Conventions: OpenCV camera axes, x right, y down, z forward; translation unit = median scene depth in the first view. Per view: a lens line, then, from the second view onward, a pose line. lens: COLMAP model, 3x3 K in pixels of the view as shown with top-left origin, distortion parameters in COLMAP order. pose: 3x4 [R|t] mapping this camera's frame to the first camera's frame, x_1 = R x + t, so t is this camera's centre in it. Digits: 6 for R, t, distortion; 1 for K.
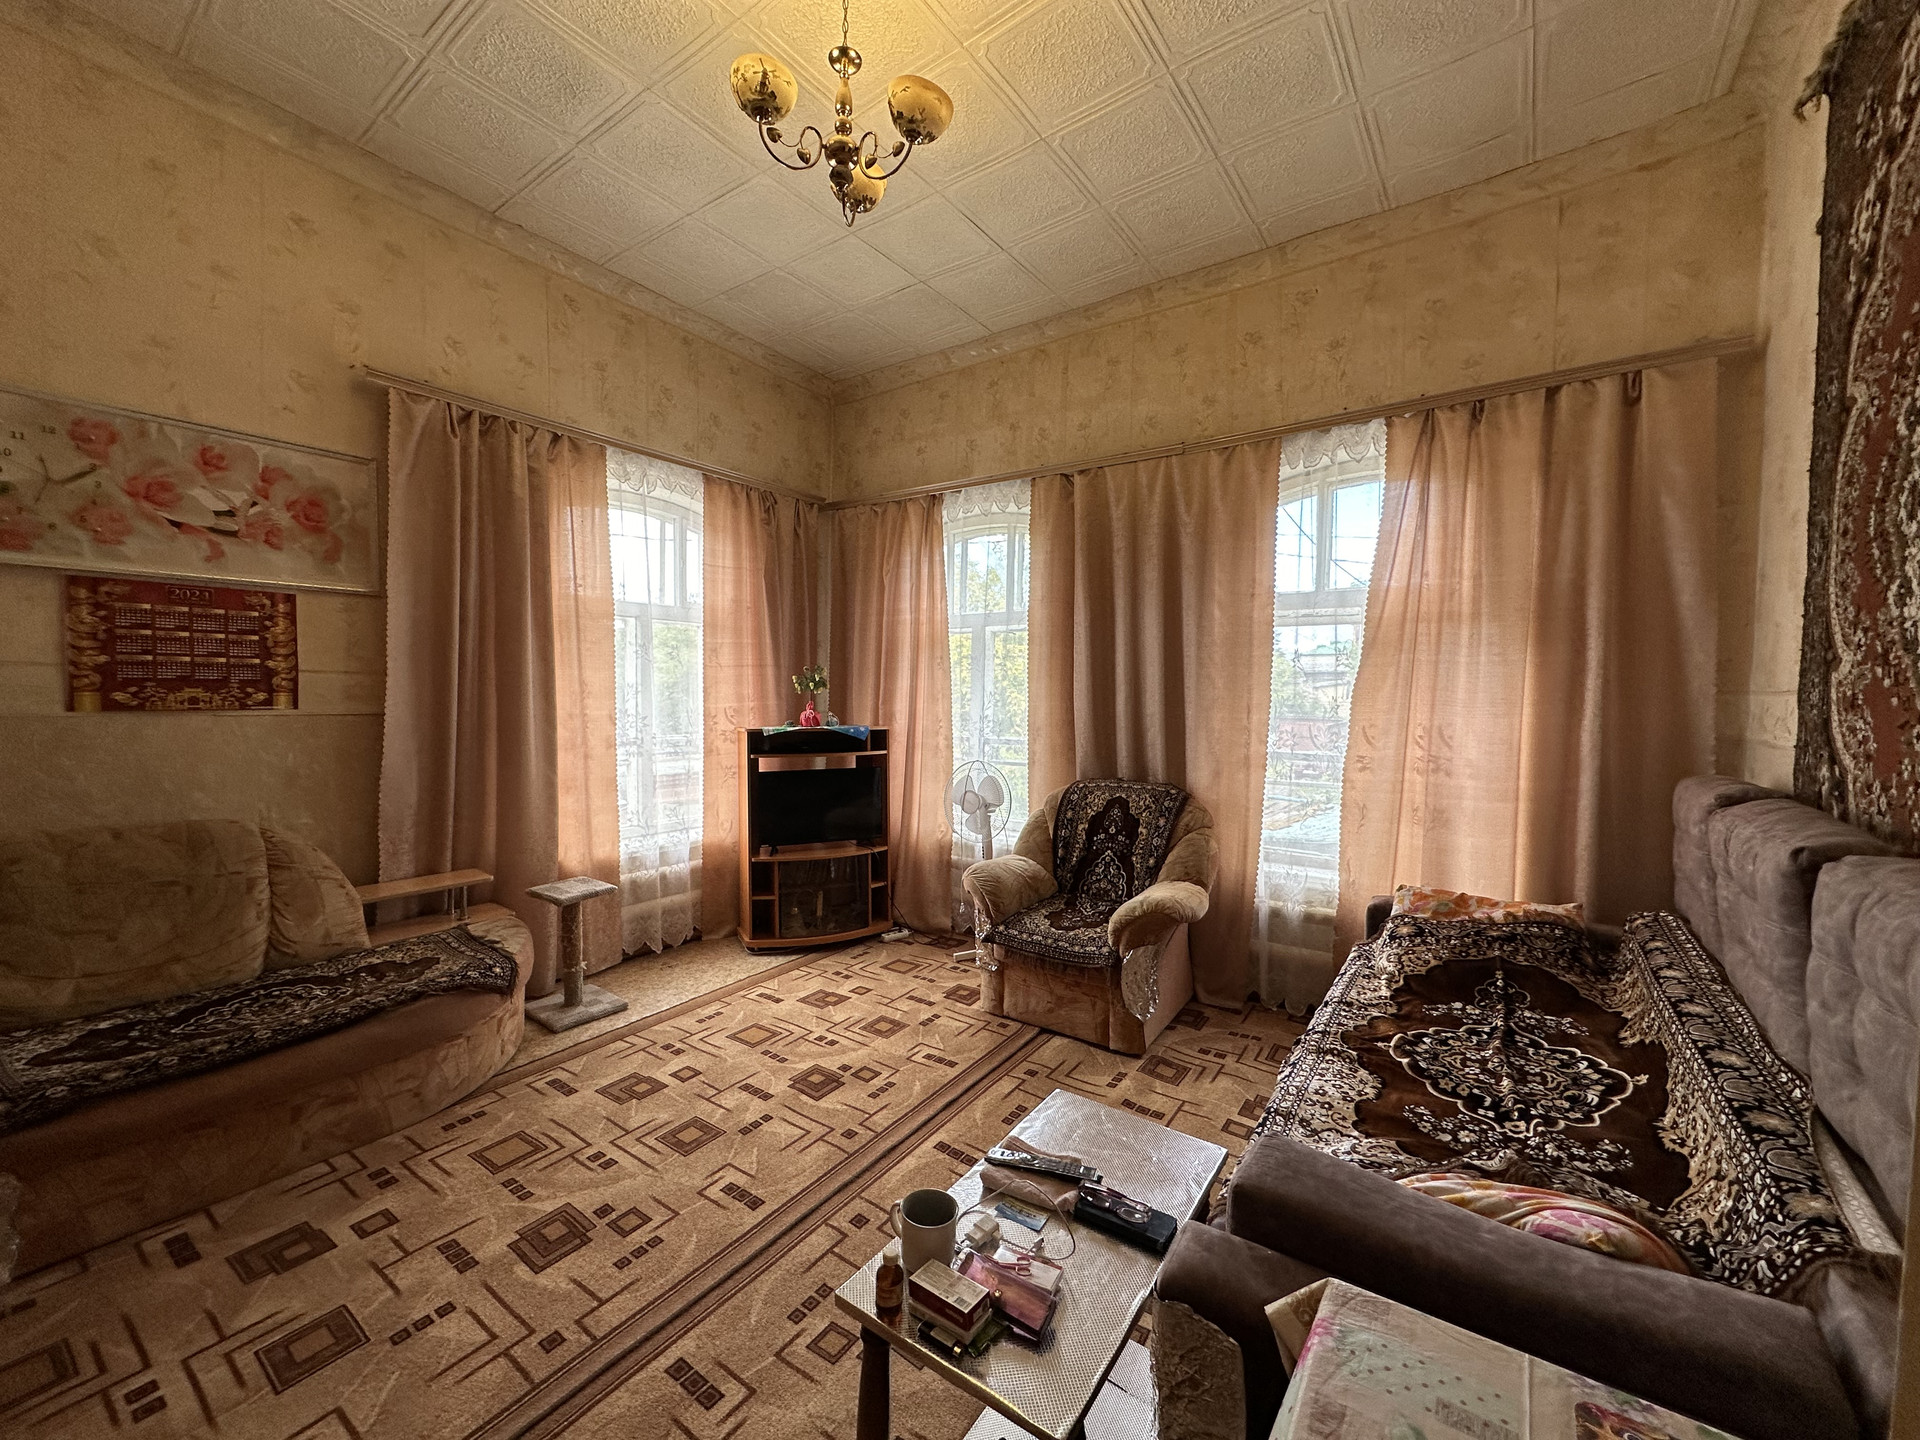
lens RADIAL K [[763.4, 0, 960.9], [0, 763.4, 721.9], [0, 0, 1]] dist [-0.003411, 0.000147]
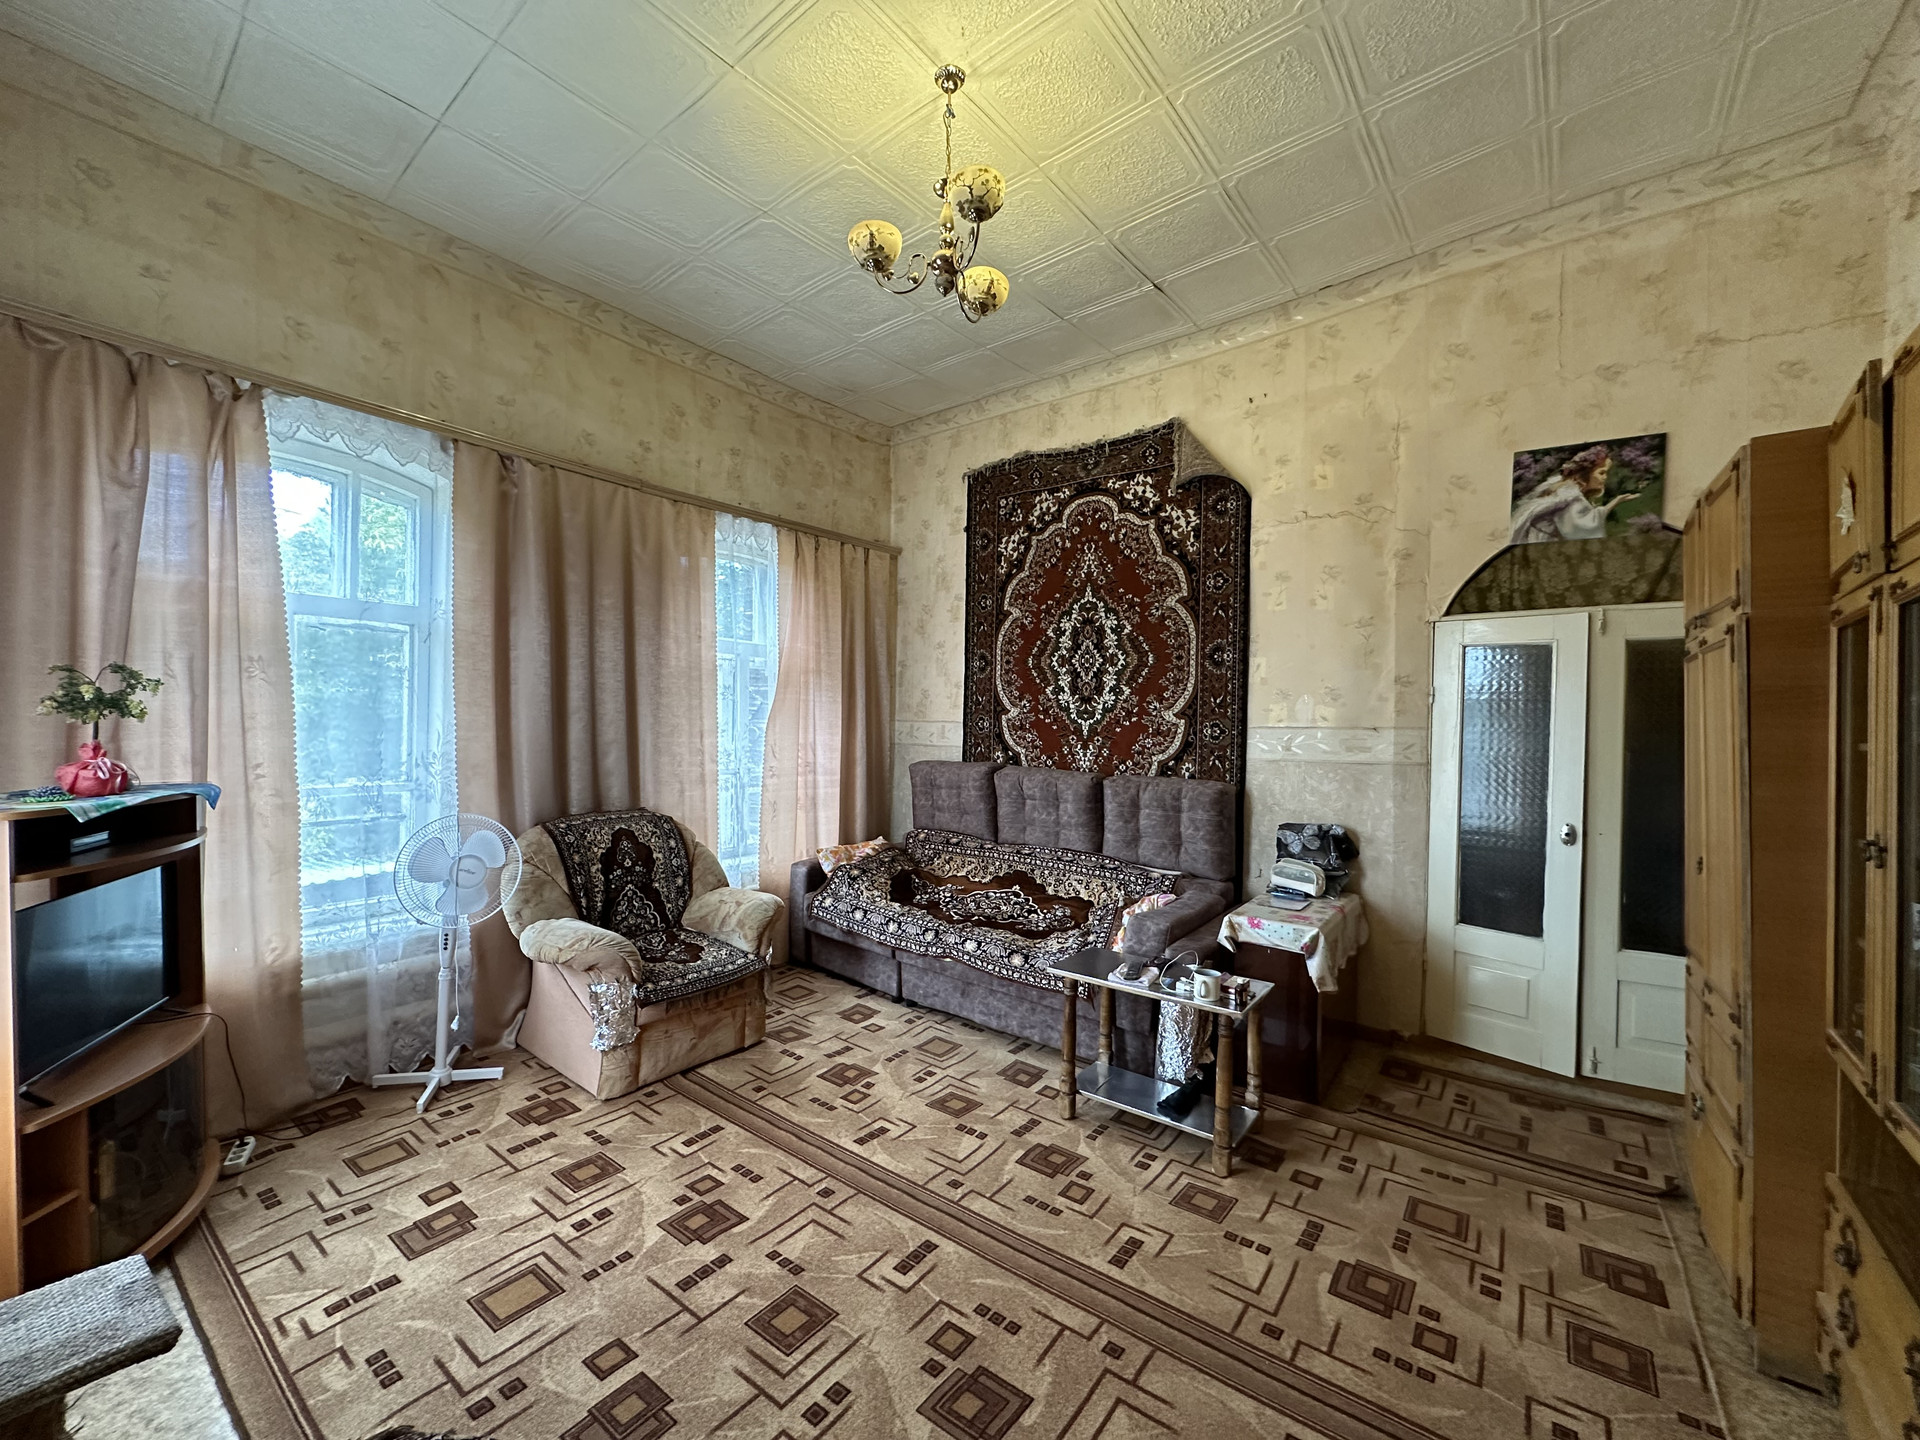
lens RADIAL K [[763.4, 0, 960.9], [0, 763.4, 721.9], [0, 0, 1]] dist [-0.003411, 0.000147]
pose [[0.041249, -0.010059, 0.999098, -1.010684], [0.022797, 0.999698, 0.009124, -0.048558], [-0.998889, 0.022400, 0.041465, 0.726209]]
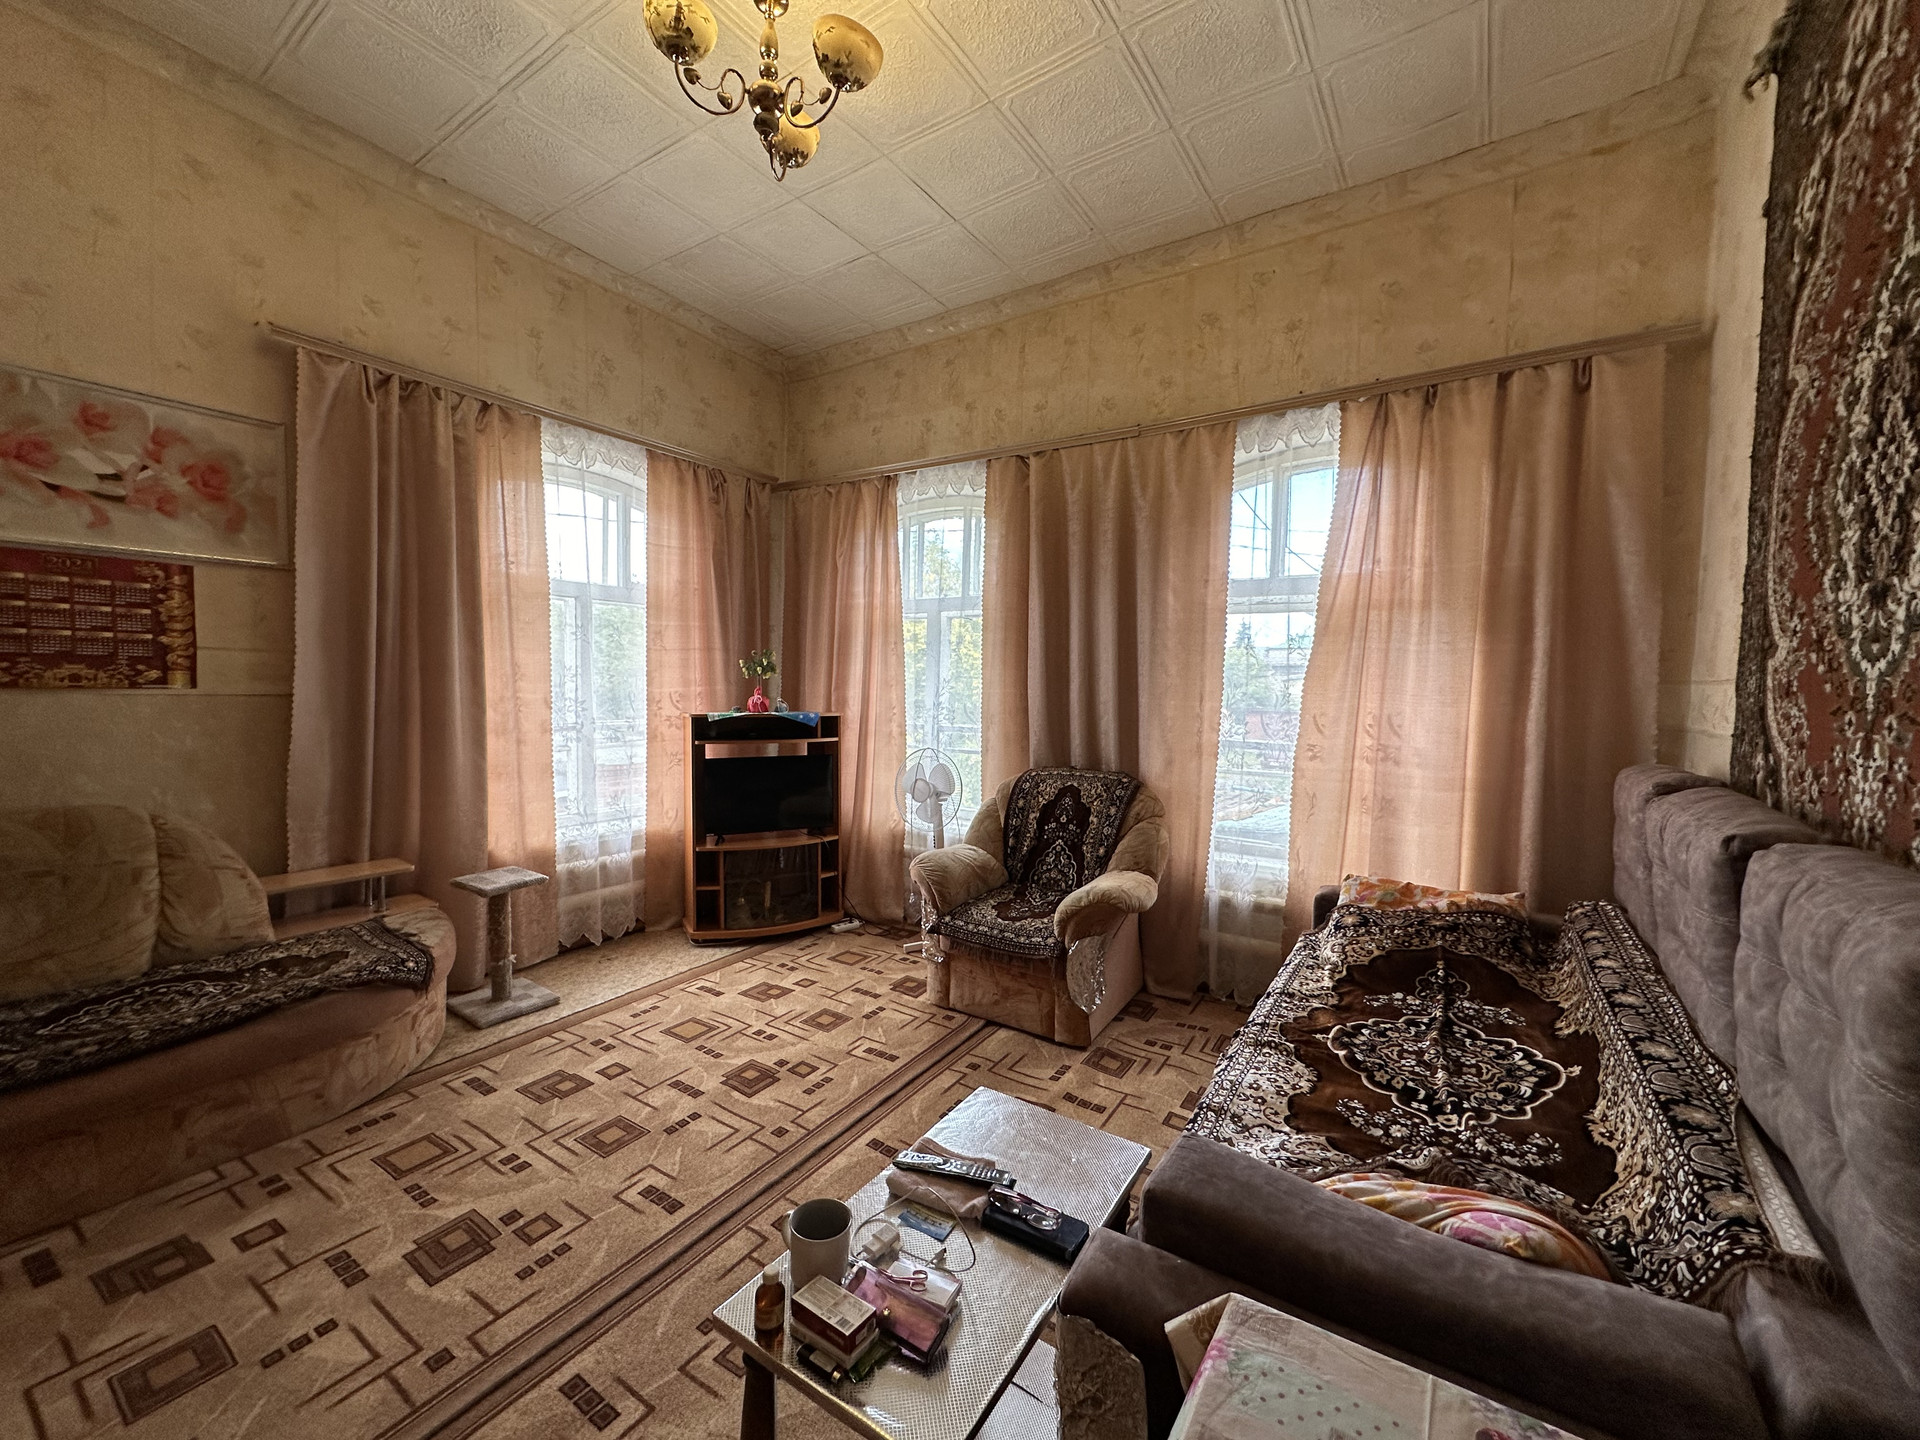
lens RADIAL K [[763.4, 0, 960.9], [0, 763.4, 721.9], [0, 0, 1]] dist [-0.003411, 0.000147]
pose [[0.999390, 0.006168, 0.034373, 0.043186], [-0.006593, 0.999903, 0.012279, 0.007399], [-0.034293, -0.012498, 0.999334, 0.031897]]
